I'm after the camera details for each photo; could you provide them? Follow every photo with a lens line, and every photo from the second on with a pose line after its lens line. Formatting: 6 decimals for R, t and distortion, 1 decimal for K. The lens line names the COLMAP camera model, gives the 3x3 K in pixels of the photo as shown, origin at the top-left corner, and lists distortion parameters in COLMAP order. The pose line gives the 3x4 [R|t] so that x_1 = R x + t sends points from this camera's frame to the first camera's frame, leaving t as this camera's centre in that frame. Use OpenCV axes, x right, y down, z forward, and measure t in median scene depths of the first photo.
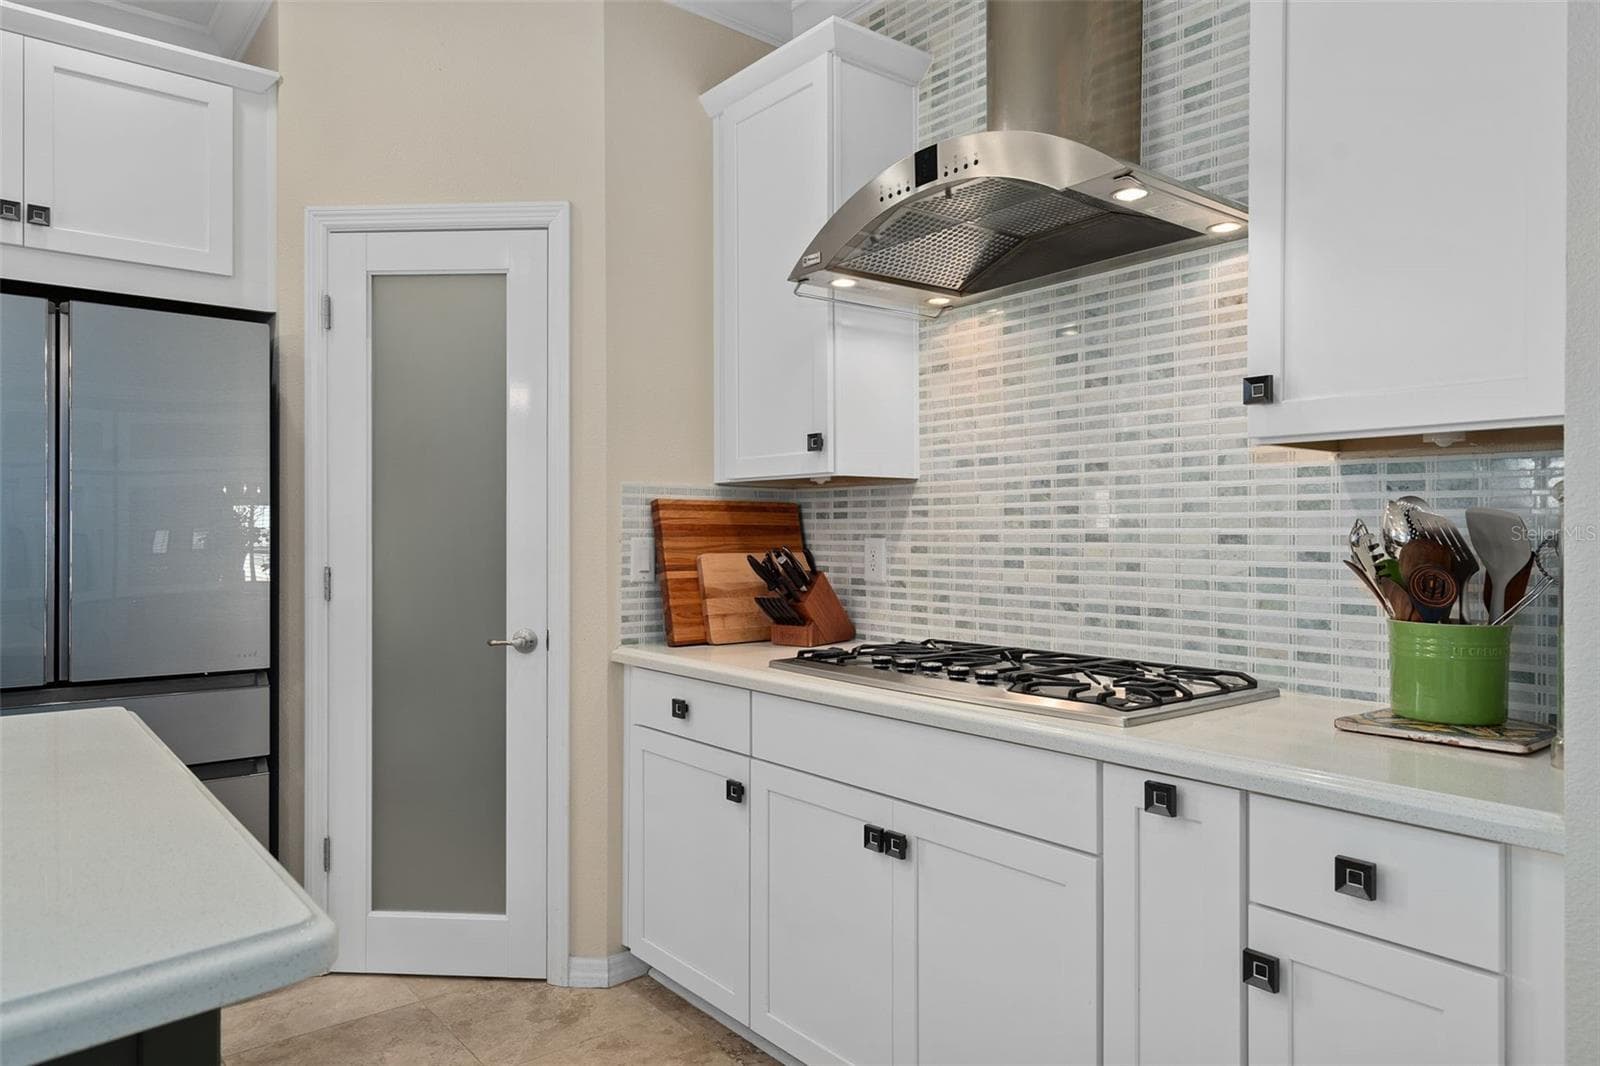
lens RADIAL K [[1034.2, 0, 801.2], [0, 1034.2, 533.6], [0, 0, 1]] dist [-0.000846, -0.000255]
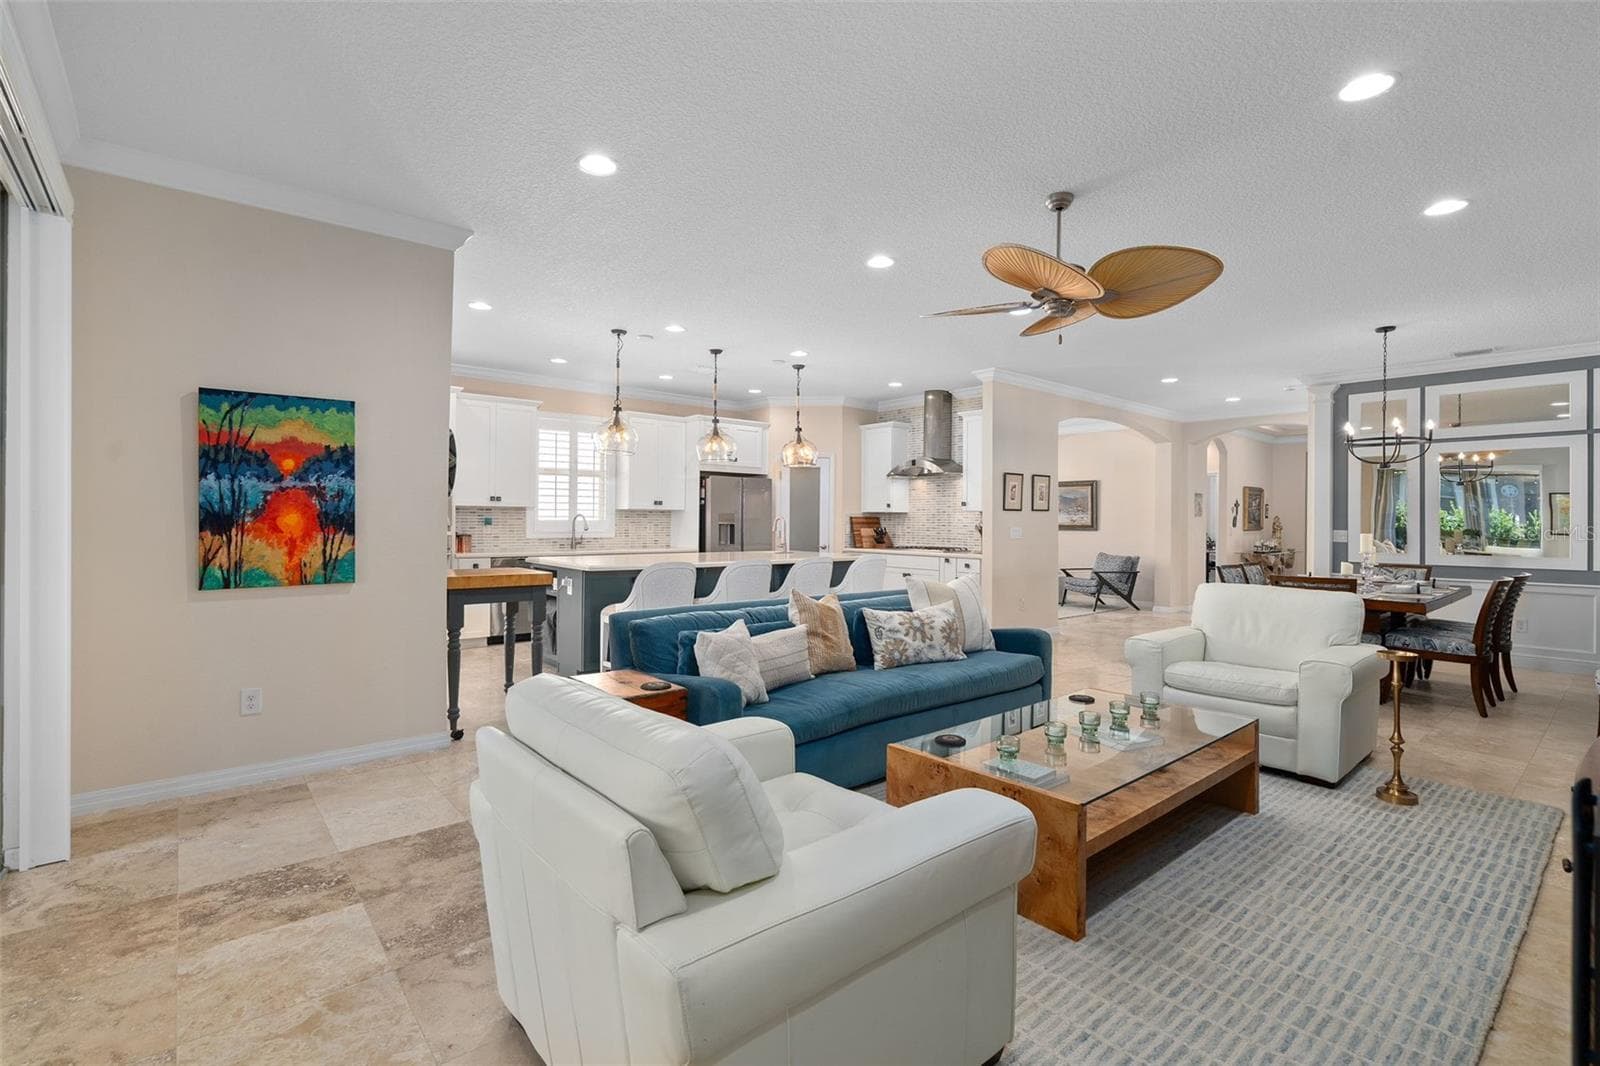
lens RADIAL K [[735.3, 0, 798.6], [0, 735.3, 524.7], [0, 0, 1]] dist [-0.011470, 0.001404]
pose [[0.999774, 0.007365, 0.019926, -0.444625], [-0.007485, 0.999955, 0.005911, -0.013944], [-0.019881, -0.006058, 0.999784, -2.296215]]
